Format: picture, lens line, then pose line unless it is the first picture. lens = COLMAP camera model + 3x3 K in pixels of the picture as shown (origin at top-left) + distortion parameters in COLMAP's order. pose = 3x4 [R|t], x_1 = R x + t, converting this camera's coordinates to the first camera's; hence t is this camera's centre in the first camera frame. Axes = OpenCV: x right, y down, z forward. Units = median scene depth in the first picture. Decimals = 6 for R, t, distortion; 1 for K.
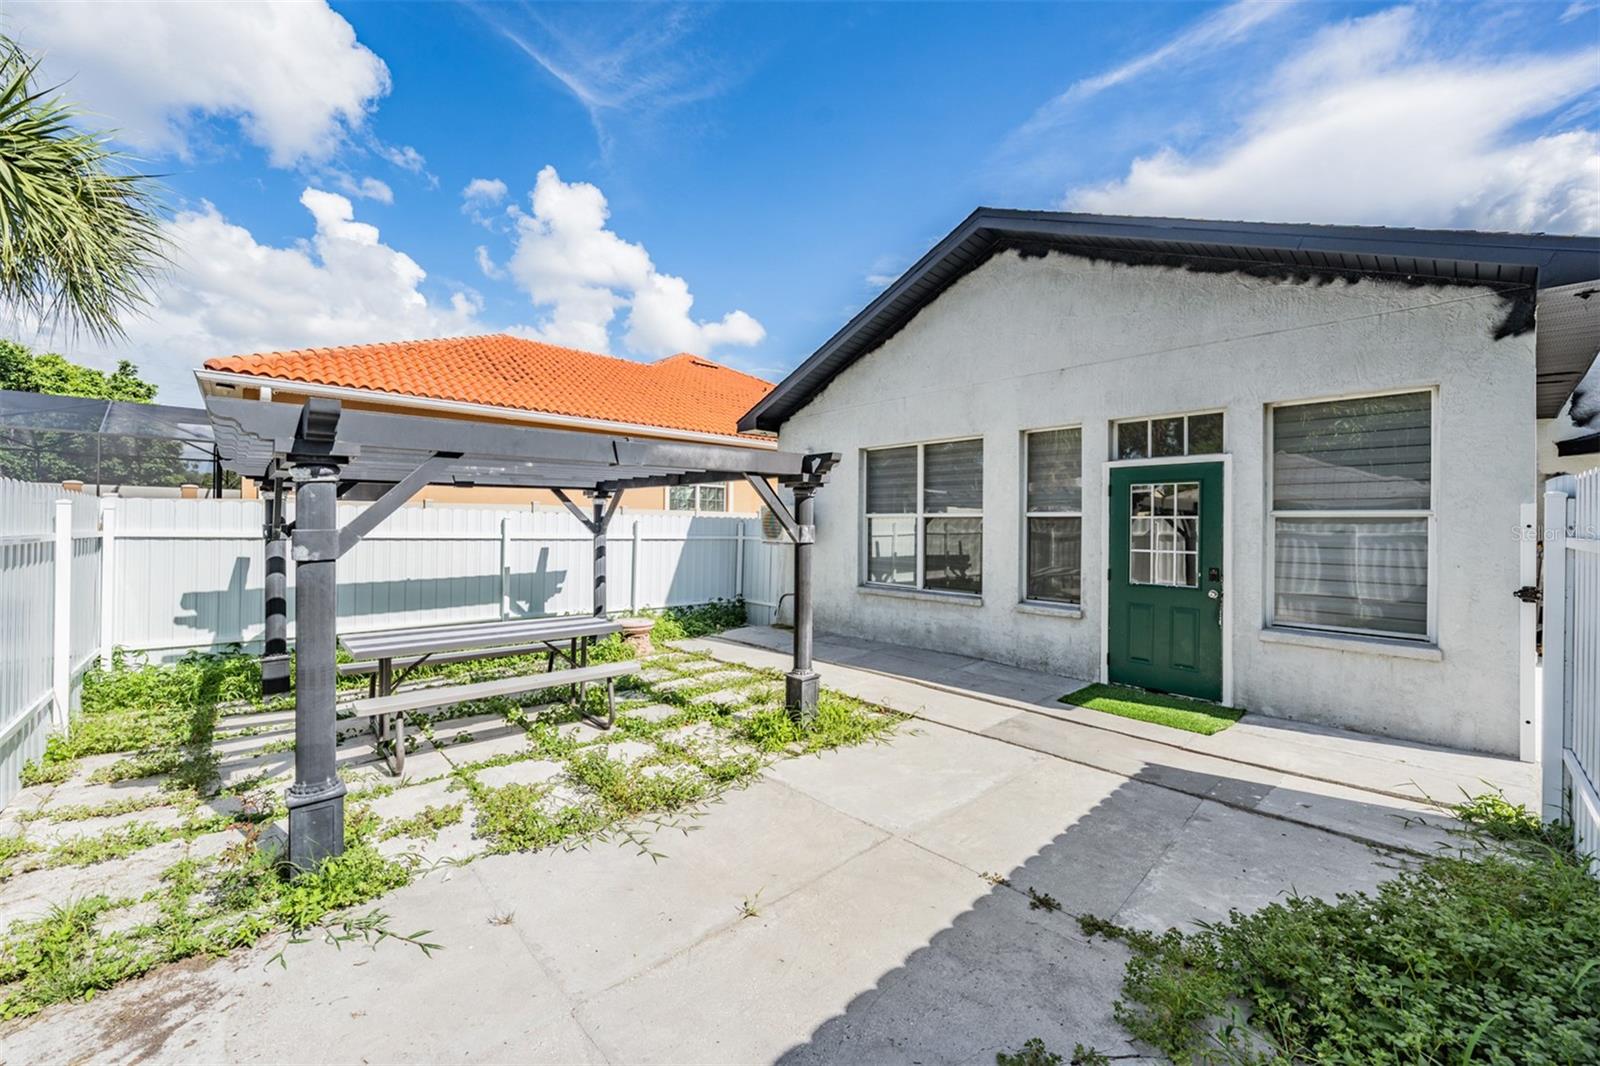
lens RADIAL K [[597.8, 0, 800.0], [0, 597.8, 533.0], [0, 0, 1]] dist [-0.000012, 0.000015]
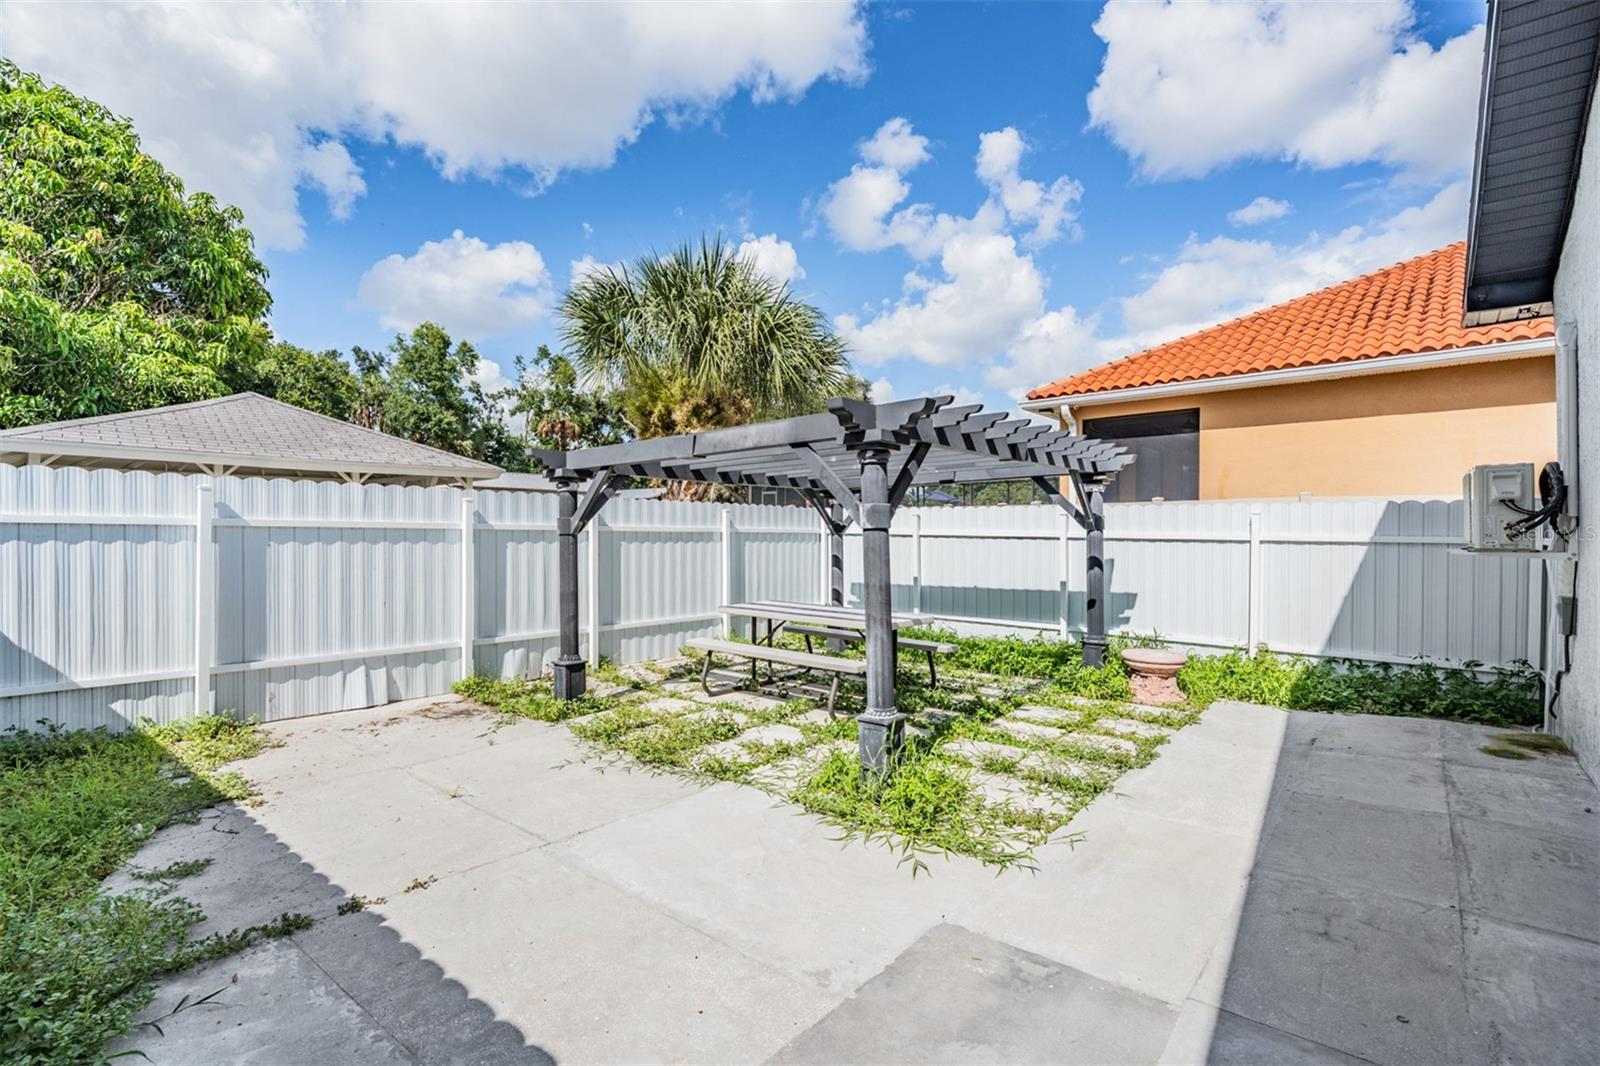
lens RADIAL K [[704.0, 0, 794.8], [0, 704.0, 531.0], [0, 0, 1]] dist [0.001528, -0.000179]
pose [[0.155075, -0.009063, -0.987861, 0.986654], [-0.012461, 0.999860, -0.011129, 0.034548], [0.987824, 0.014036, 0.154940, 0.929611]]
